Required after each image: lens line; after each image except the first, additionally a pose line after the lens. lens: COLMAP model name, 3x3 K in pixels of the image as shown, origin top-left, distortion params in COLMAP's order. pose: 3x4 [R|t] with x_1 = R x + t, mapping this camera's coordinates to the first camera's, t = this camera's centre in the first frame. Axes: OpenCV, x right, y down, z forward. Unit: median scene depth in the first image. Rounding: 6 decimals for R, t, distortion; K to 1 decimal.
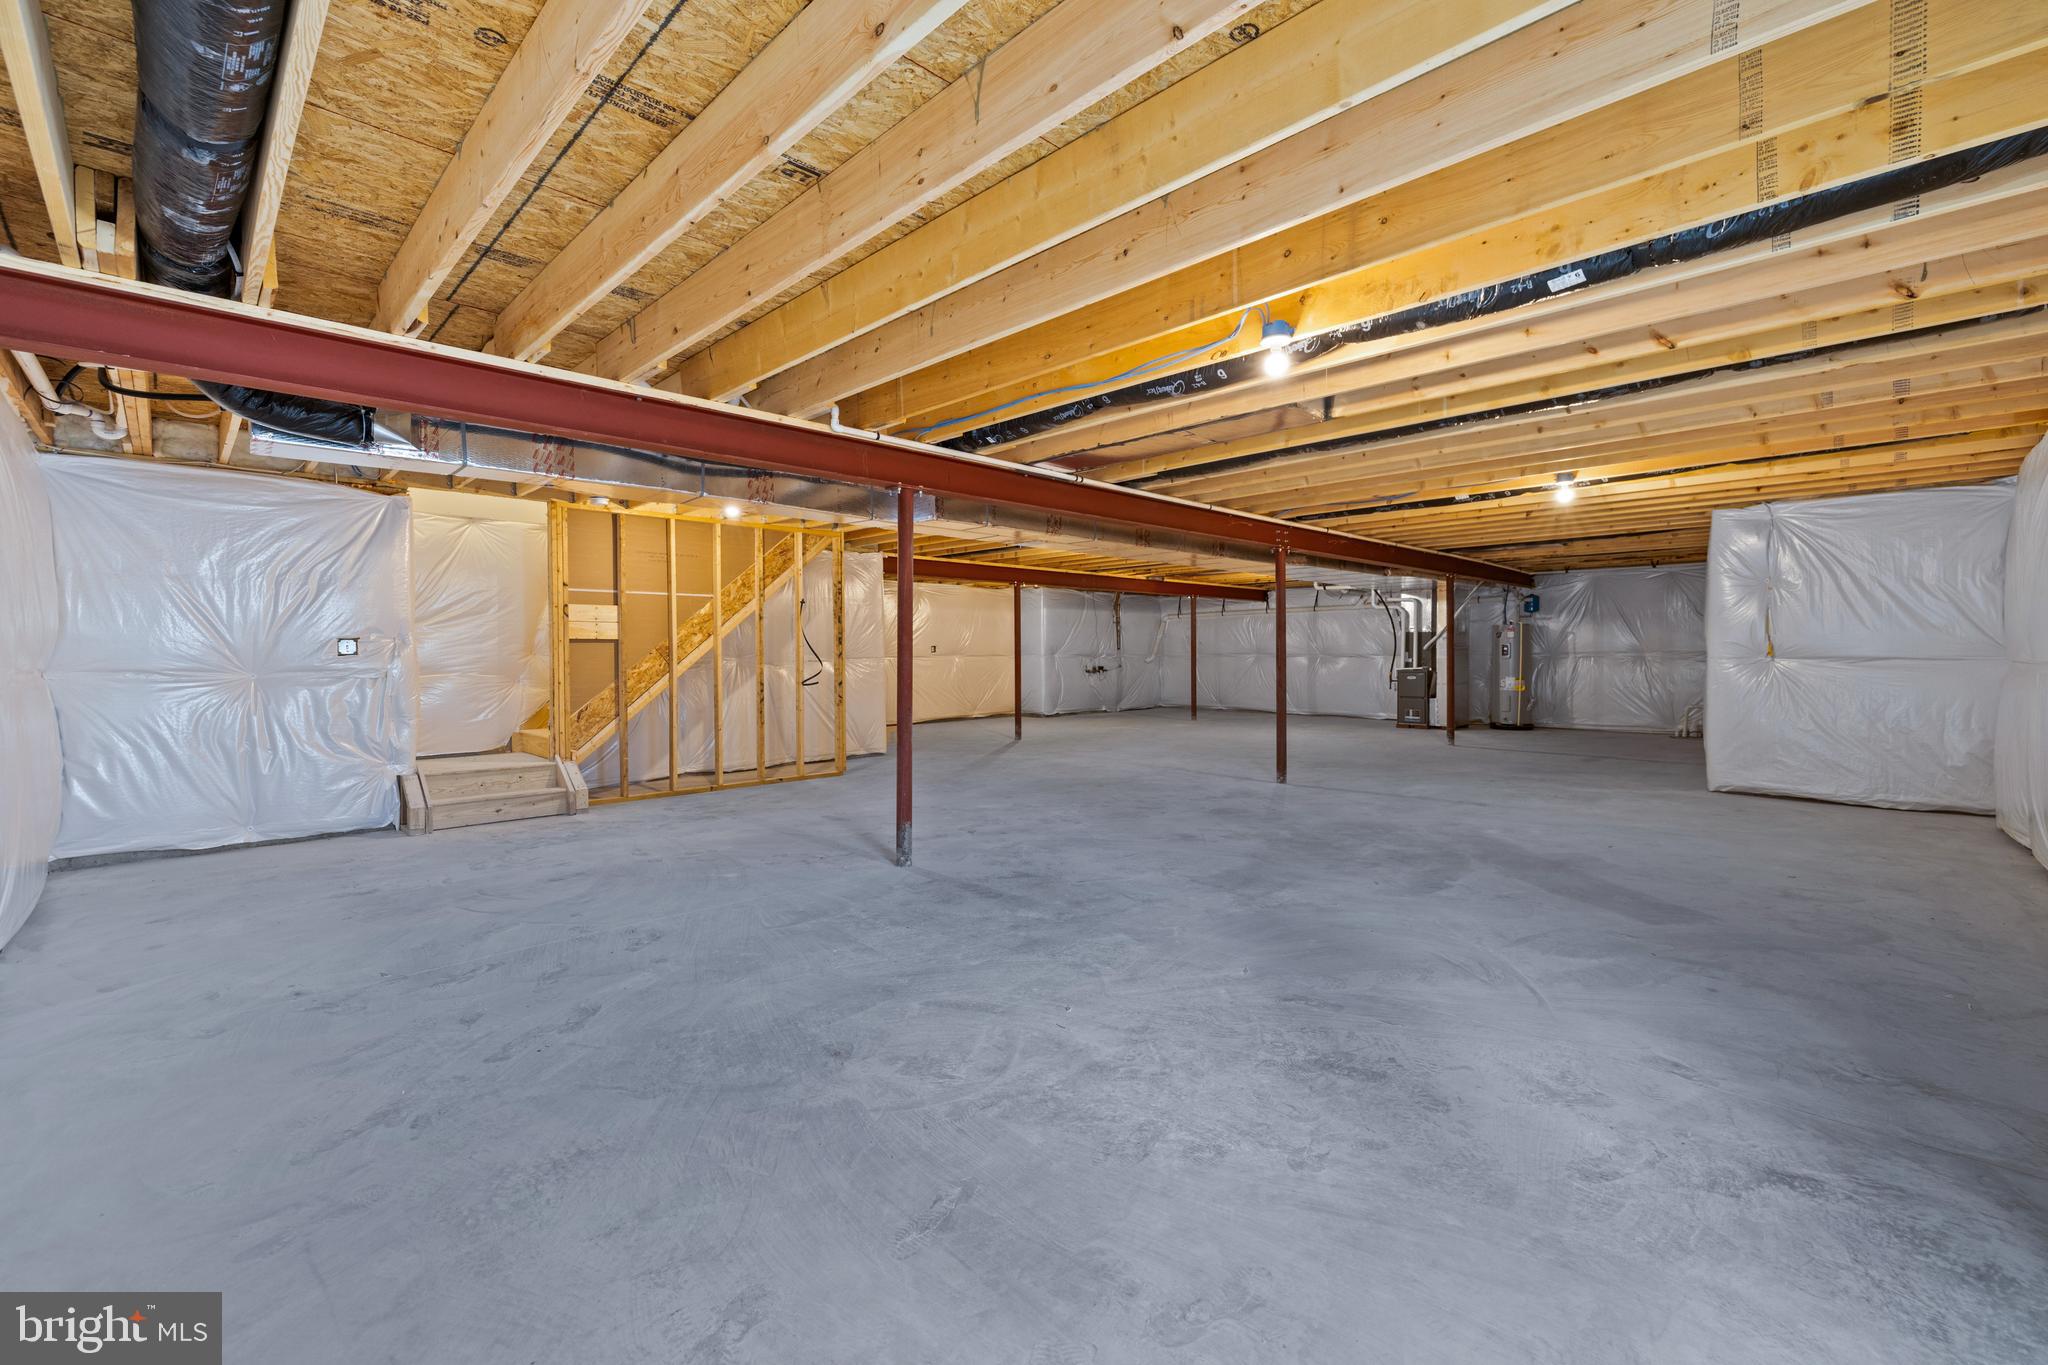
lens RADIAL K [[888.8, 0, 1013.1], [0, 888.8, 672.3], [0, 0, 1]] dist [-0.000842, -0.000078]
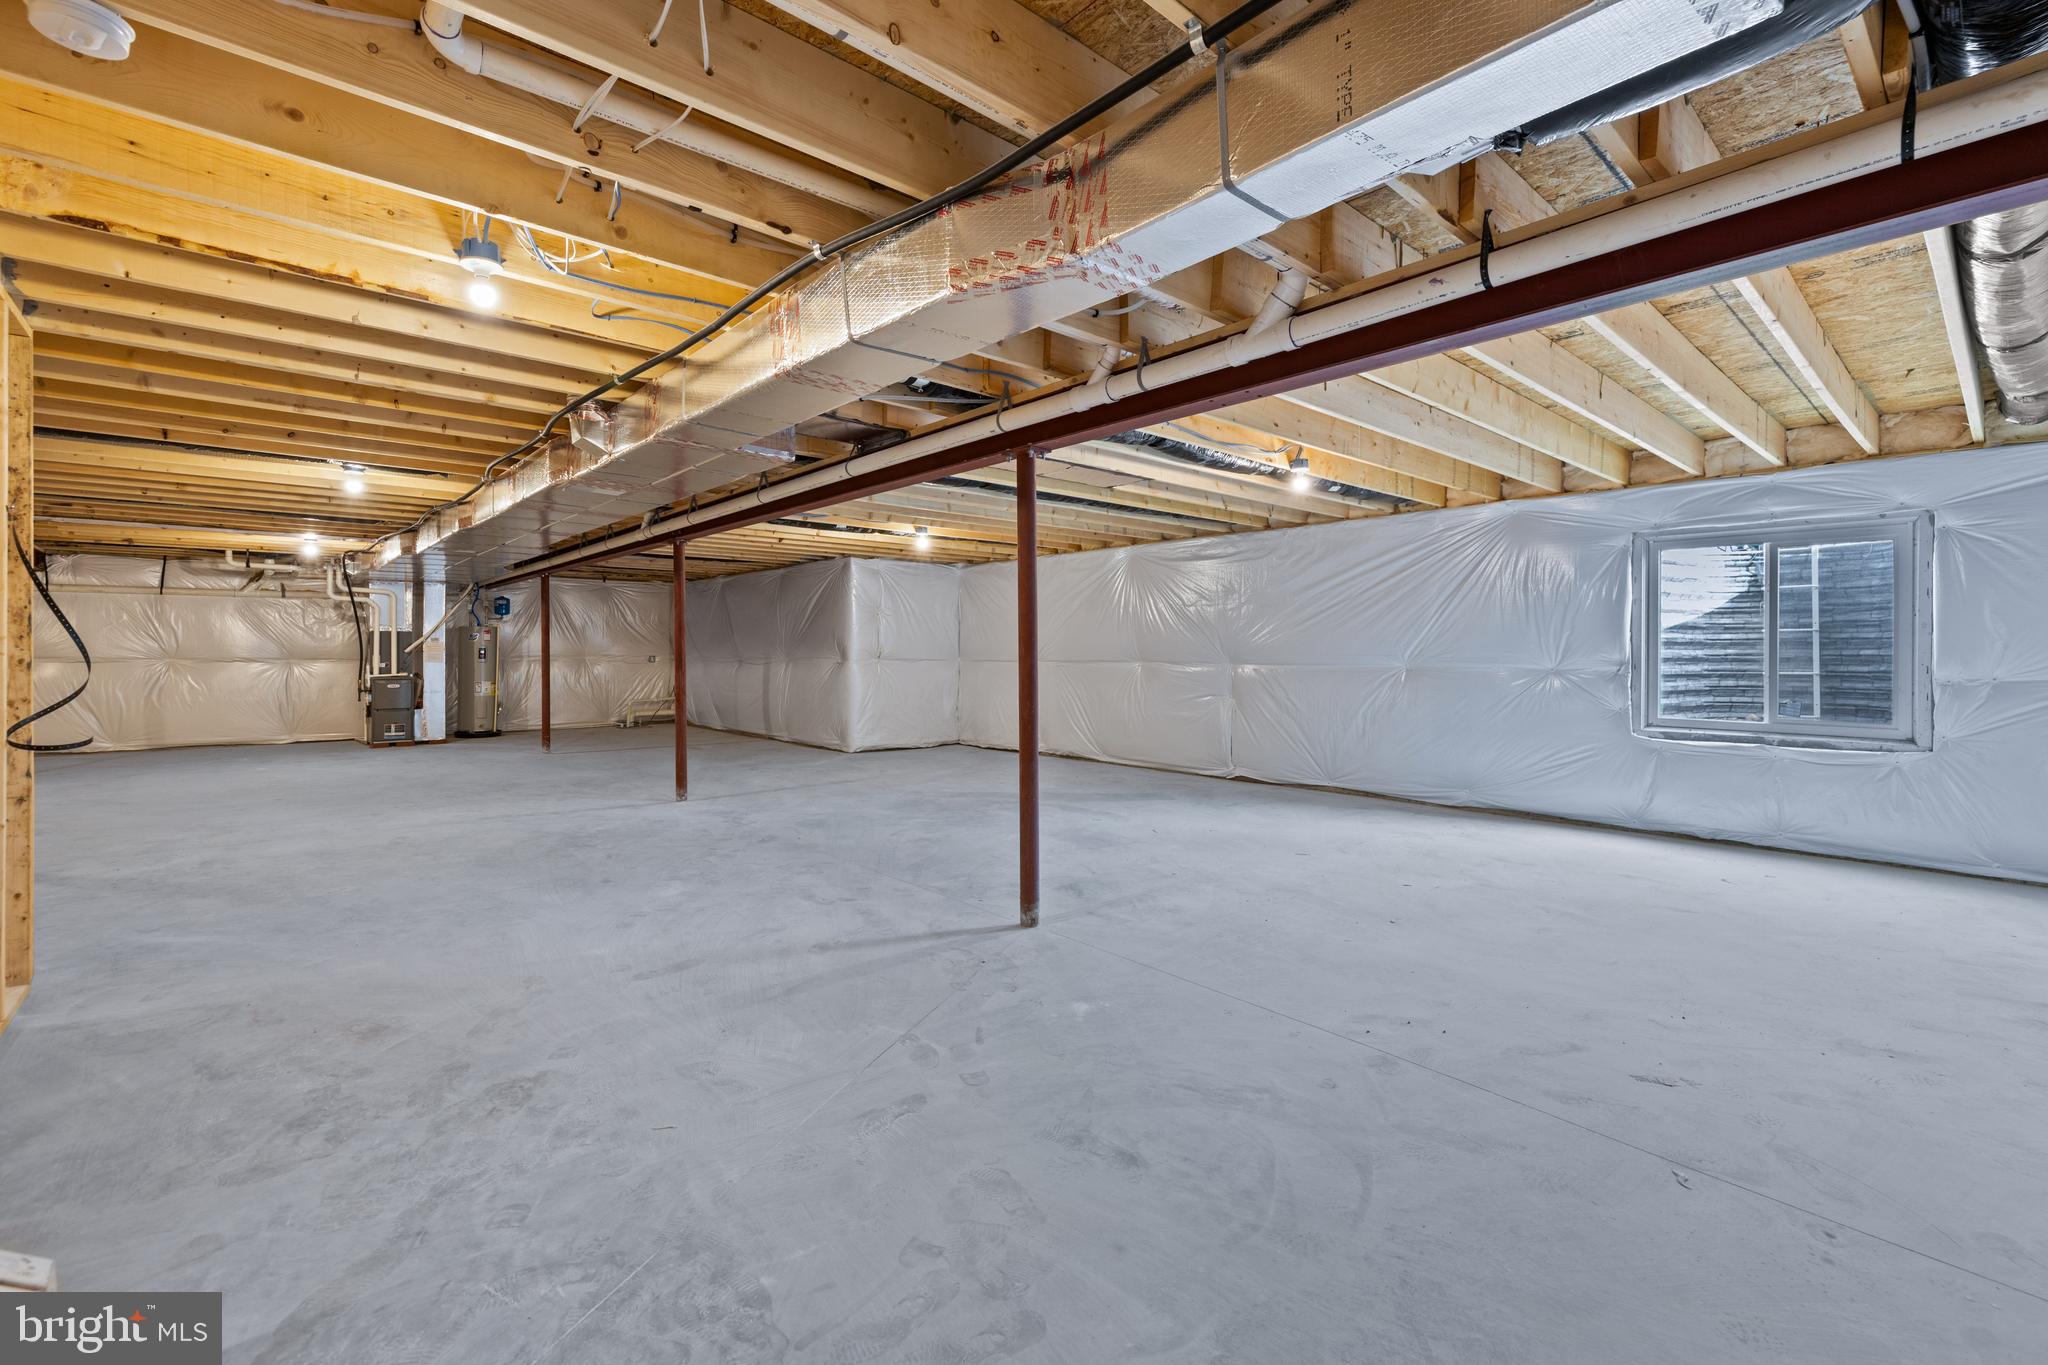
lens RADIAL K [[888.8, 0, 1011.9], [0, 888.8, 668.1], [0, 0, 1]] dist [-0.000842, -0.000078]
pose [[0.024312, -0.013715, 0.999610, -0.669181], [0.021550, 0.999681, 0.013192, -0.016801], [-0.999472, 0.021221, 0.024600, 0.727332]]
